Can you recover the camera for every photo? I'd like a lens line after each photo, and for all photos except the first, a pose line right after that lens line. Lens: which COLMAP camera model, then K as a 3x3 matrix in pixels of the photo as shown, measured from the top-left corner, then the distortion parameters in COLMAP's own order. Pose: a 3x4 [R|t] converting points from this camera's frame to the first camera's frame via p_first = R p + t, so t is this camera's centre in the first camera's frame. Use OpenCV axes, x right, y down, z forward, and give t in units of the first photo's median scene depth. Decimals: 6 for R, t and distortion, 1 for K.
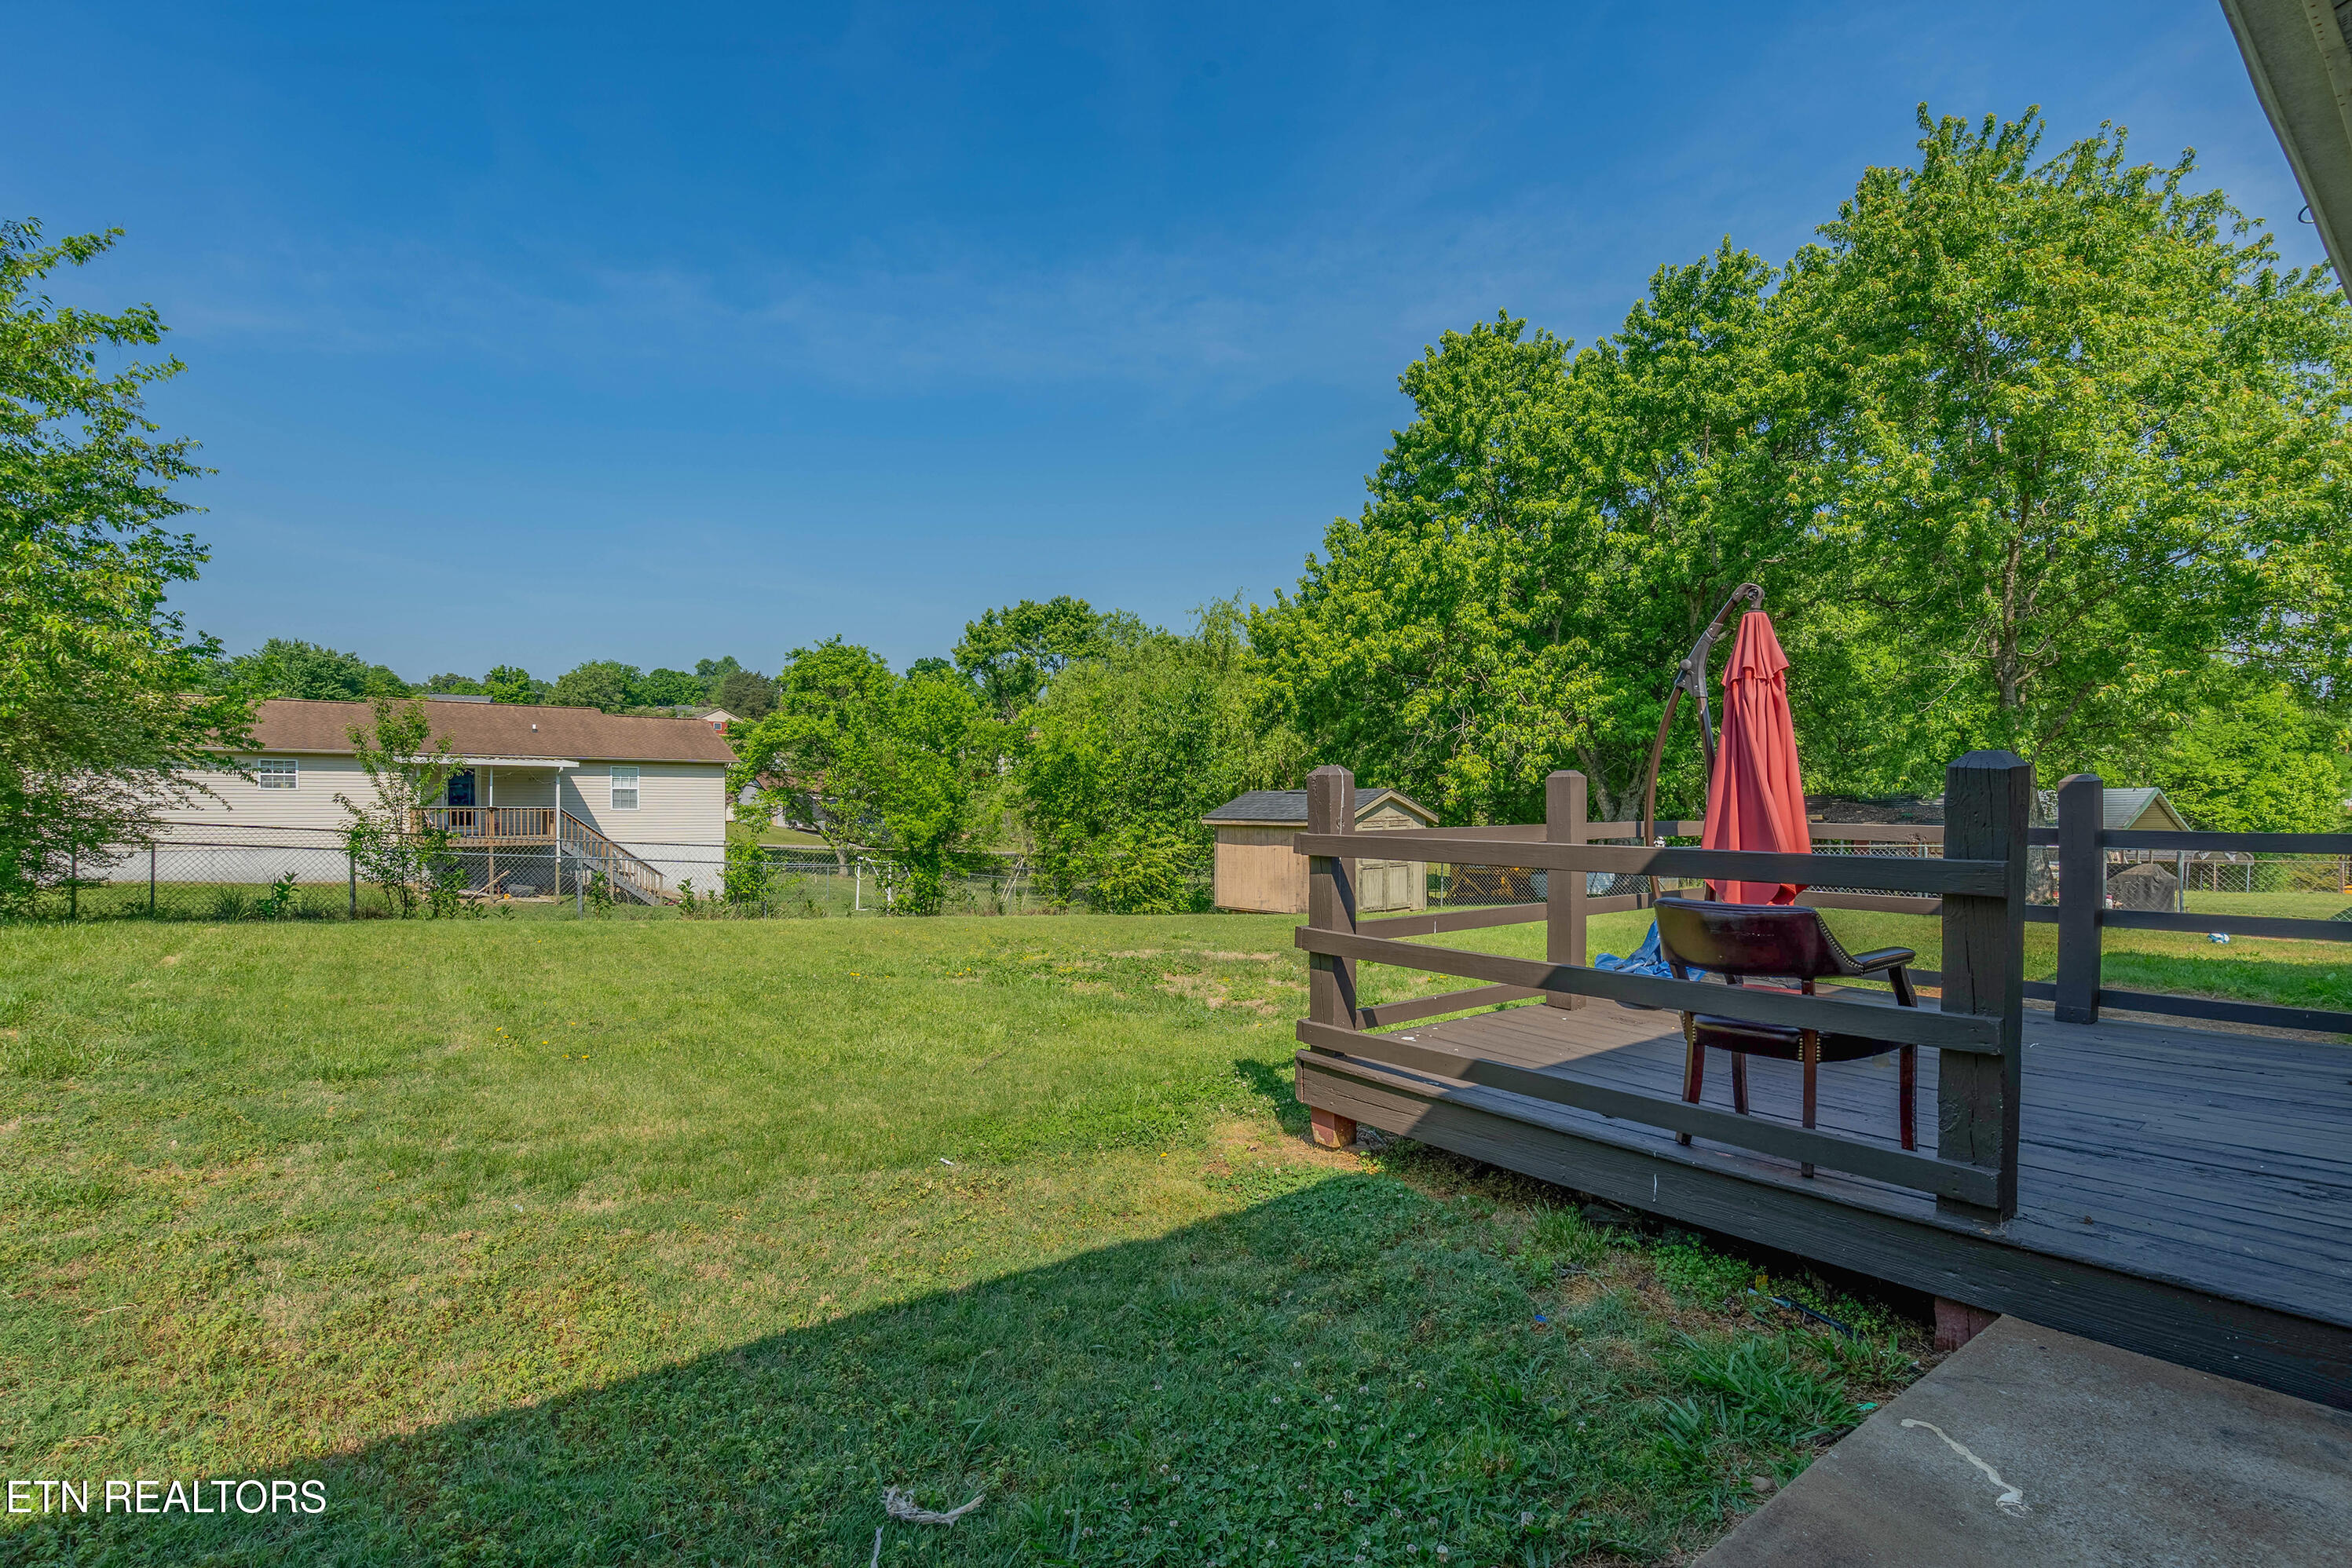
lens RADIAL K [[1097.3, 0, 1175.2], [0, 1097.3, 797.0], [0, 0, 1]] dist [-0.001259, 0.001125]
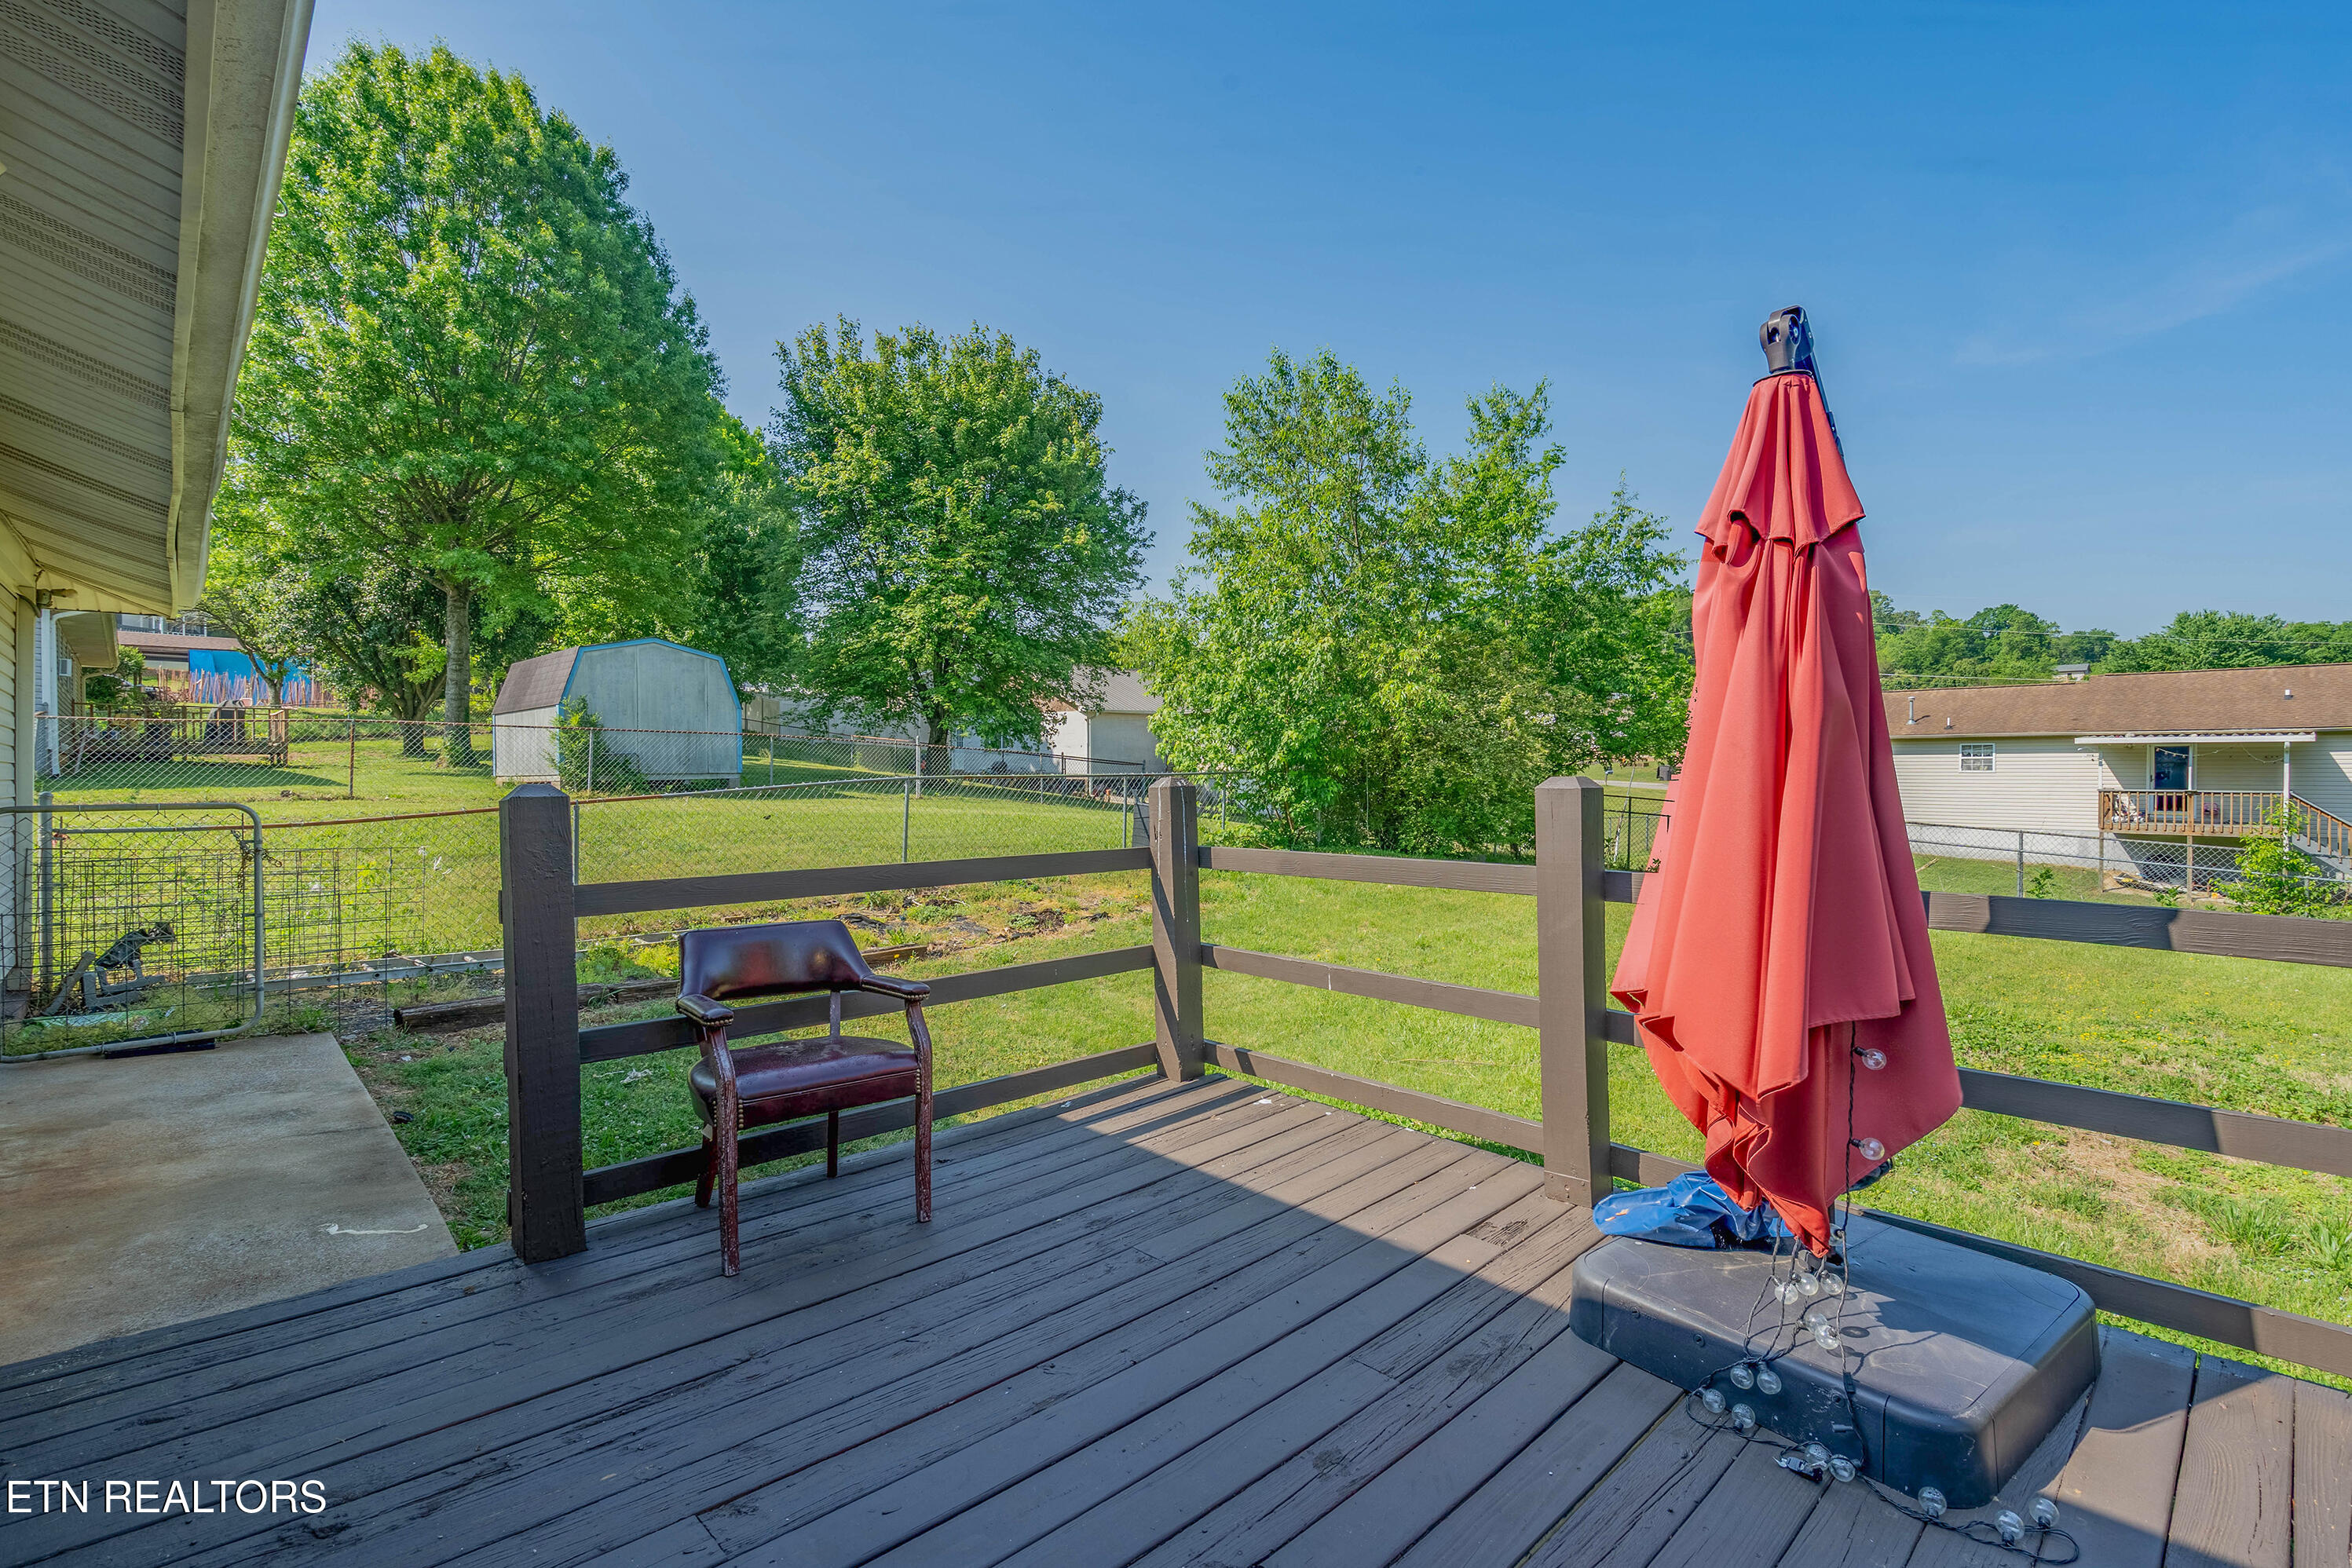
lens RADIAL K [[1056.9, 0, 1177.5], [0, 1056.9, 758.6], [0, 0, 1]] dist [0.000377, -0.000169]
pose [[0.085777, -0.018845, -0.996136, 0.139497], [0.004302, 0.999819, -0.018544, -0.003913], [0.996305, -0.002694, 0.085842, 0.119248]]
